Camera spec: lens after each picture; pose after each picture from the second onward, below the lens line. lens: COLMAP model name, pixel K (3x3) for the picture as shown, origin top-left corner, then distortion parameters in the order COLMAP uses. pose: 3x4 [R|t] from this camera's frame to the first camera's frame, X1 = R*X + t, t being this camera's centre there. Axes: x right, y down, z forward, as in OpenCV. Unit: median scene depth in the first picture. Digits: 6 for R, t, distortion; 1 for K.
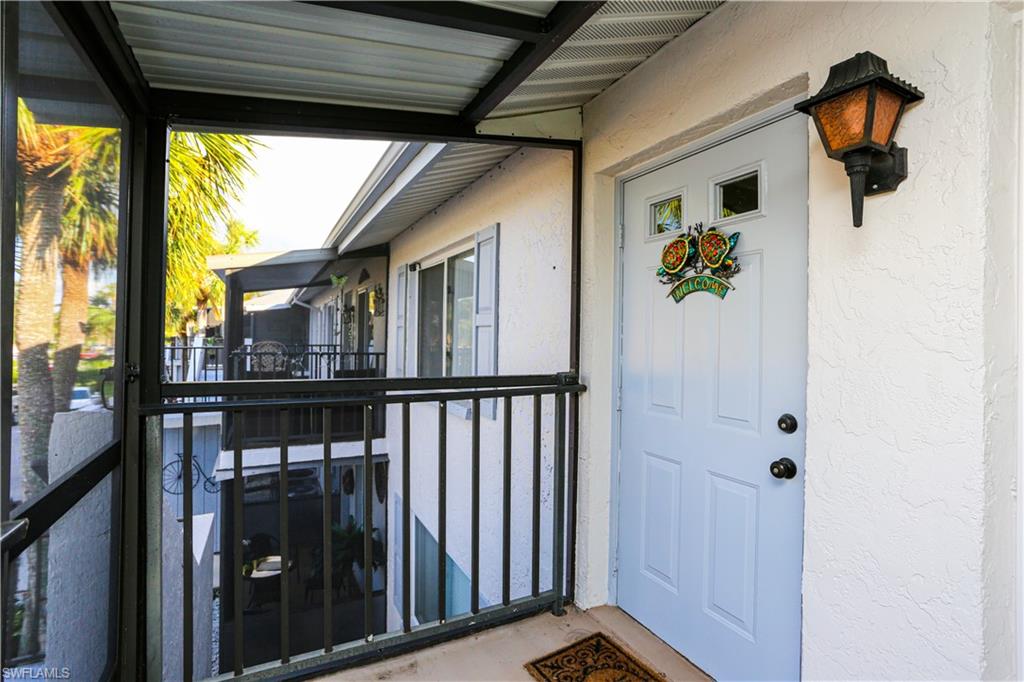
lens RADIAL K [[495.0, 0, 514.1], [0, 495.0, 331.4], [0, 0, 1]] dist [-0.063198, 0.028341]
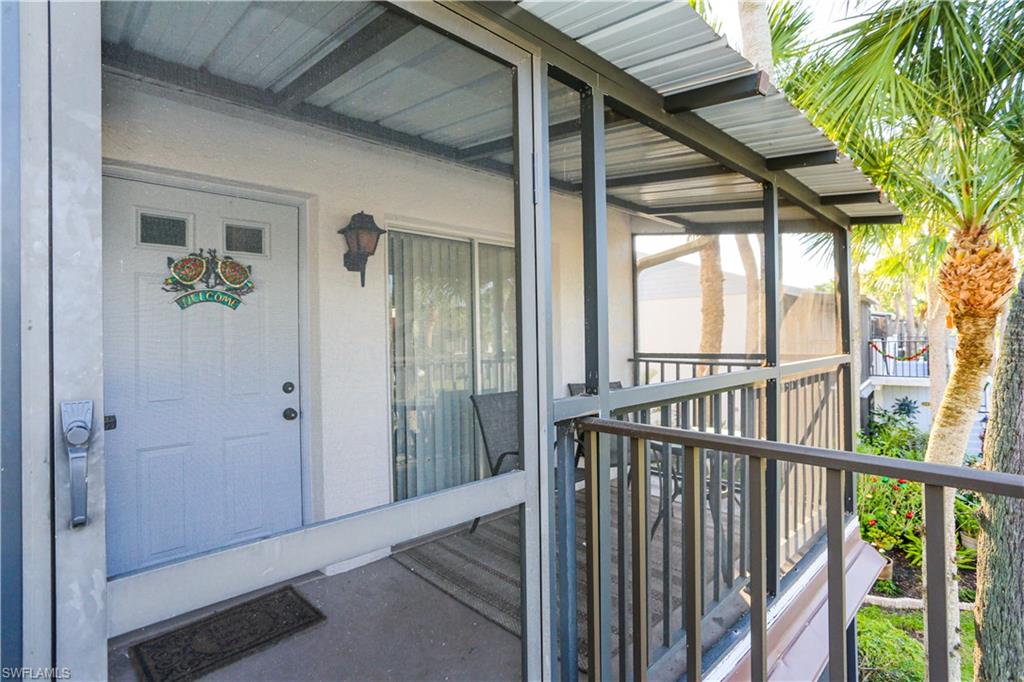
lens RADIAL K [[495.0, 0, 514.1], [0, 495.0, 331.4], [0, 0, 1]] dist [-0.063198, 0.028341]
pose [[-0.291440, 0.000300, 0.956589, -0.429349], [0.005537, 0.999984, 0.001373, -0.000919], [-0.956573, 0.005696, -0.291437, 0.246851]]
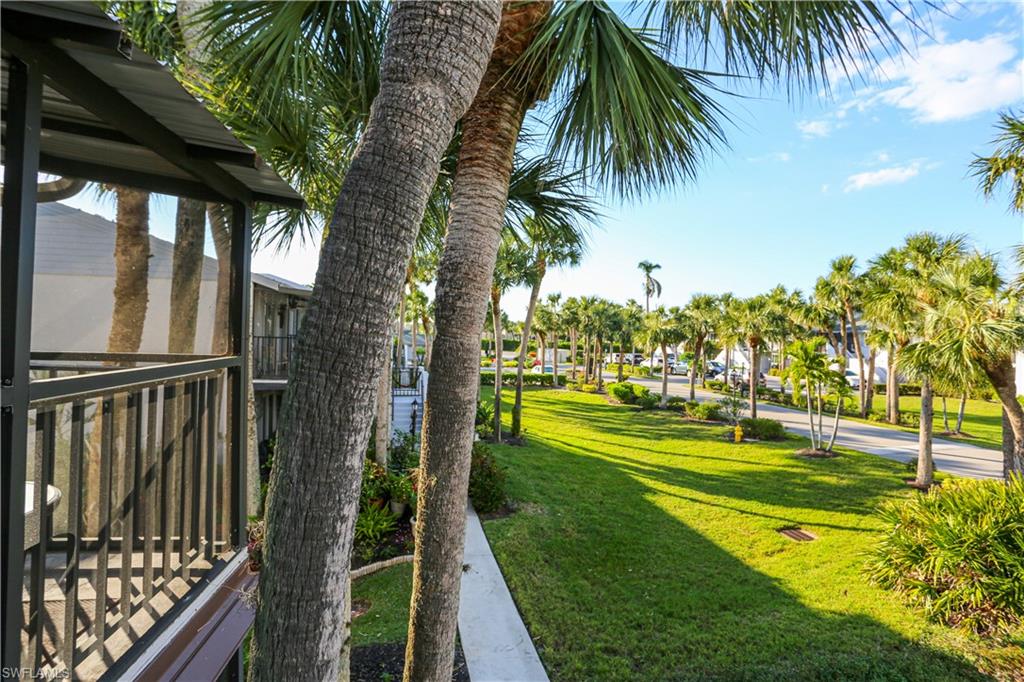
lens RADIAL K [[495.0, 0, 514.1], [0, 495.0, 331.4], [0, 0, 1]] dist [-0.063198, 0.028341]
pose [[-0.945314, -0.042282, 0.323409, -0.394560], [-0.045773, 0.998947, -0.003193, -0.006932], [-0.322934, -0.017822, -0.946254, 0.007138]]
